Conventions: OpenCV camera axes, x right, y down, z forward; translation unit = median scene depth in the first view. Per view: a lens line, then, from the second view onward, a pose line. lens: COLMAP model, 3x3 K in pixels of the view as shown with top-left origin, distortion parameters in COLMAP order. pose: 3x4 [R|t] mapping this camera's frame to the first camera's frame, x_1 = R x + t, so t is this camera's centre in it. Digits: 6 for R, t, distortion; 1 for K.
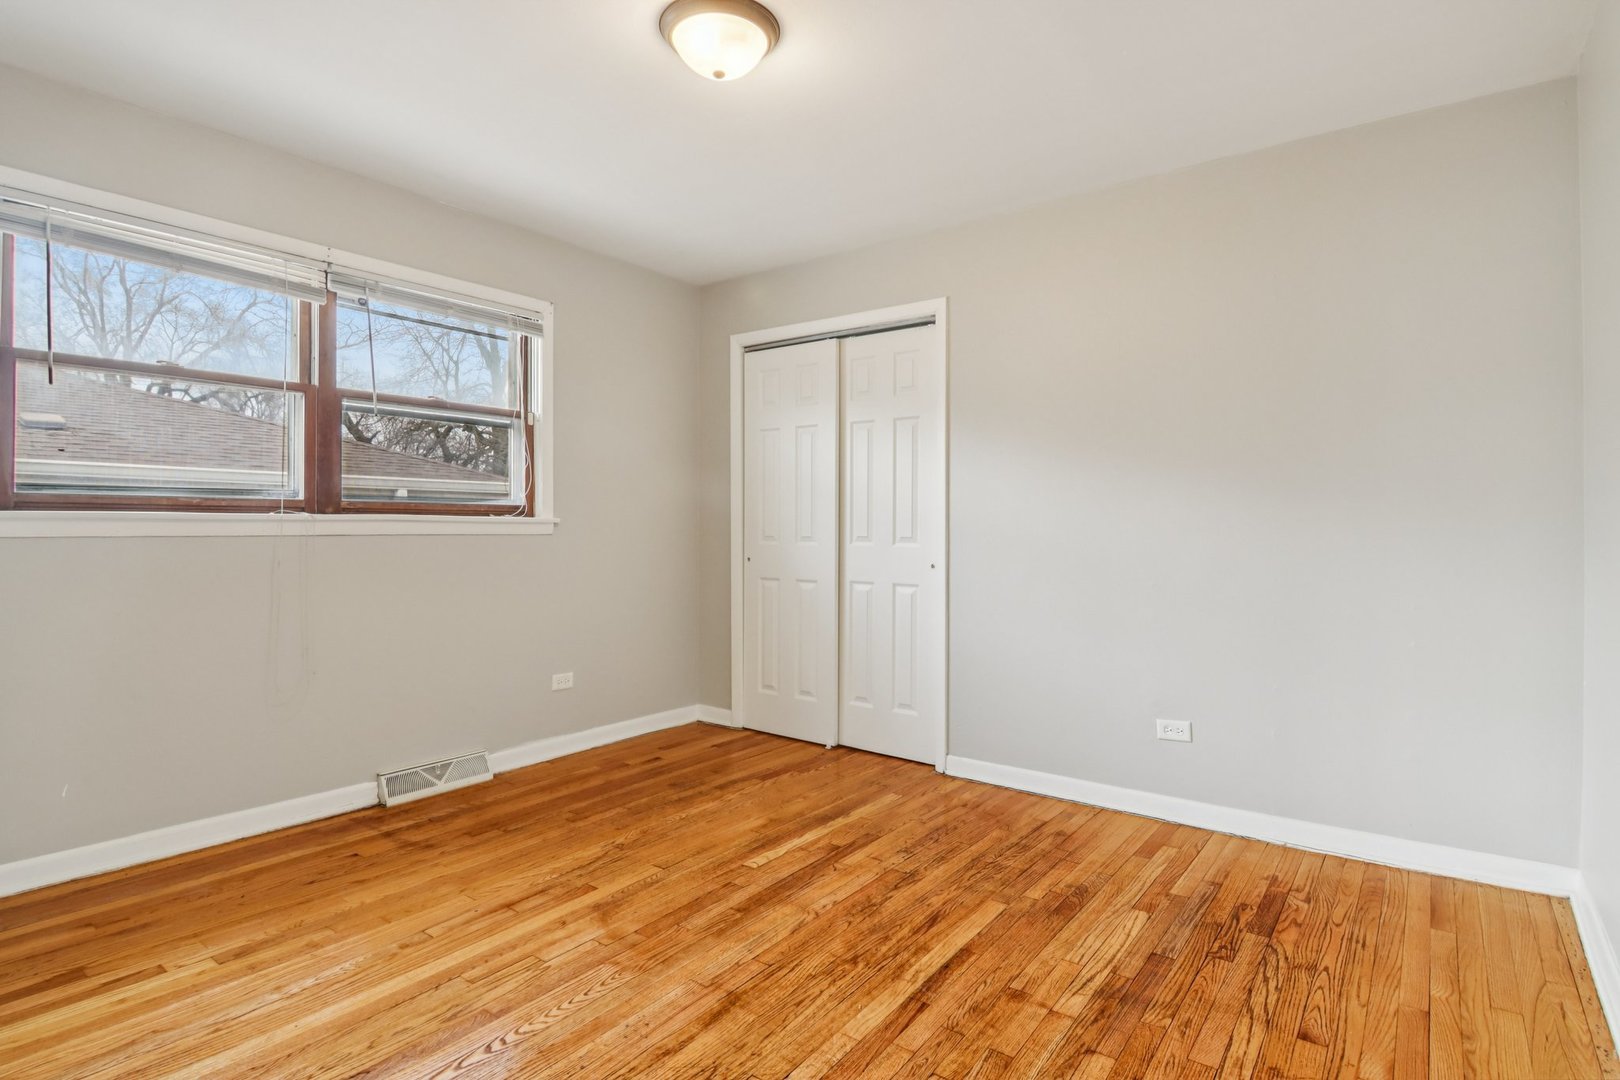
lens RADIAL K [[826.6, 0, 818.4], [0, 826.6, 537.2], [0, 0, 1]] dist [-0.002030, -0.013154]
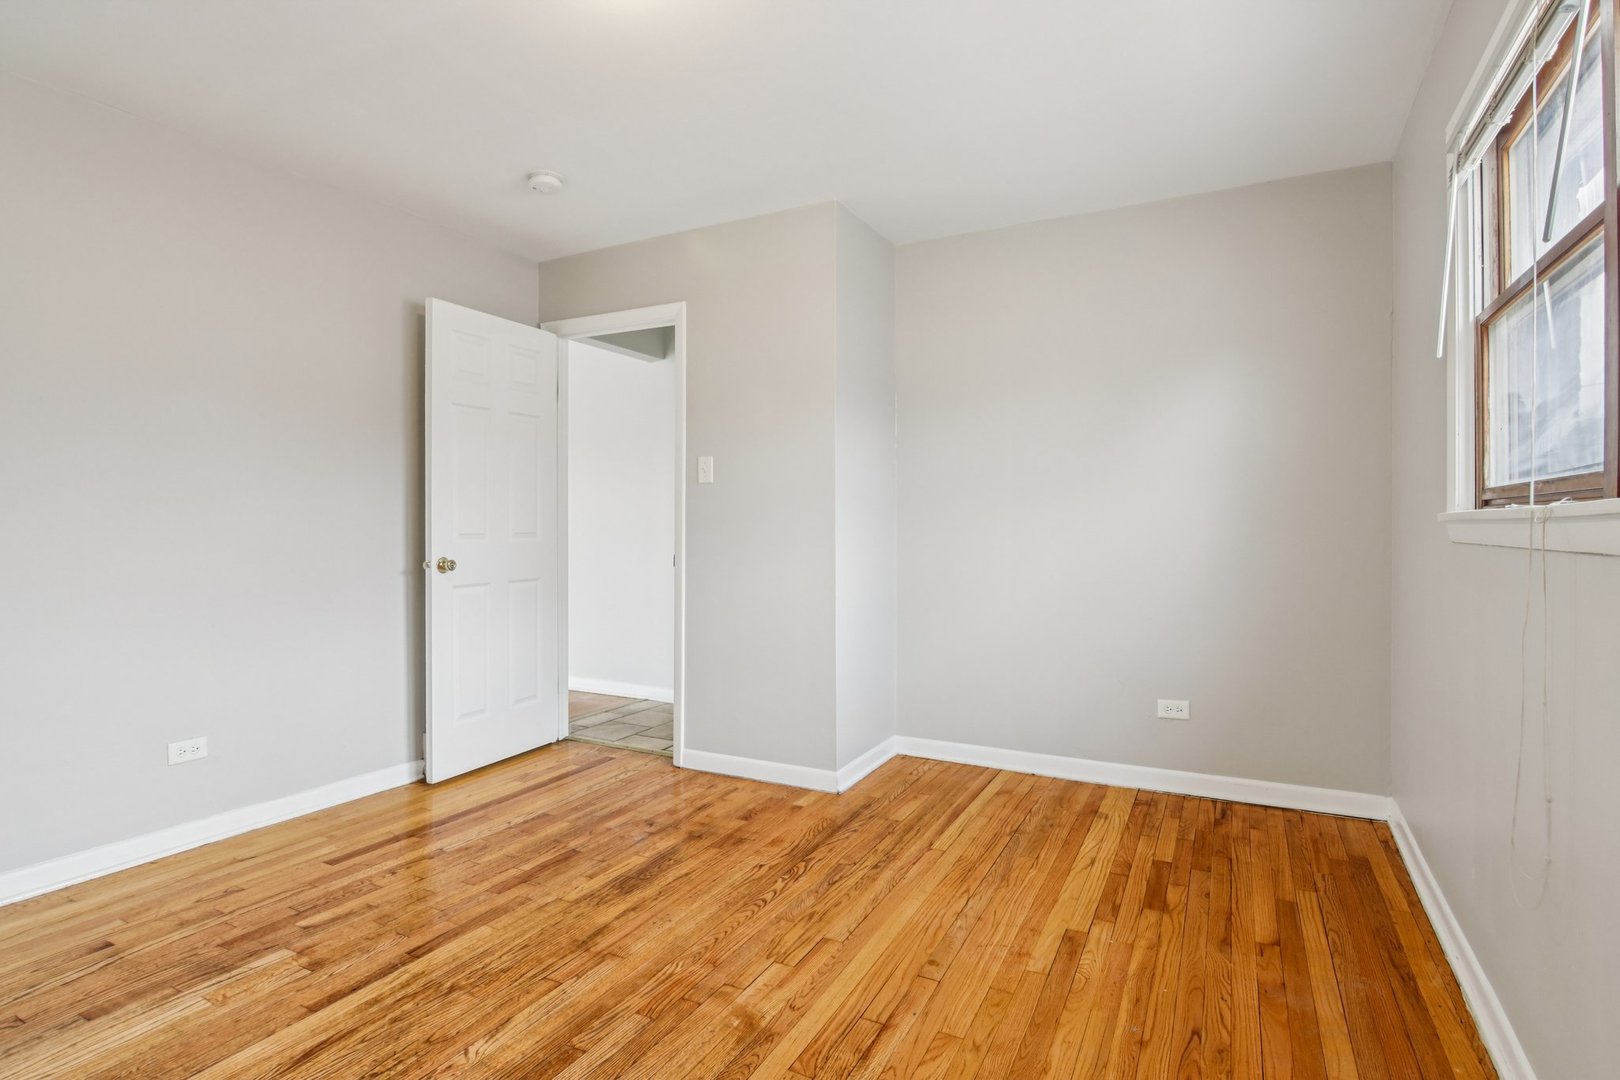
lens RADIAL K [[826.6, 0, 812.9], [0, 826.6, 533.3], [0, 0, 1]] dist [-0.002030, -0.013154]
pose [[-0.987454, -0.000629, -0.157904, -0.183060], [-0.003351, 0.999850, 0.016970, -0.022218], [0.157869, 0.017286, -0.987309, 1.682825]]
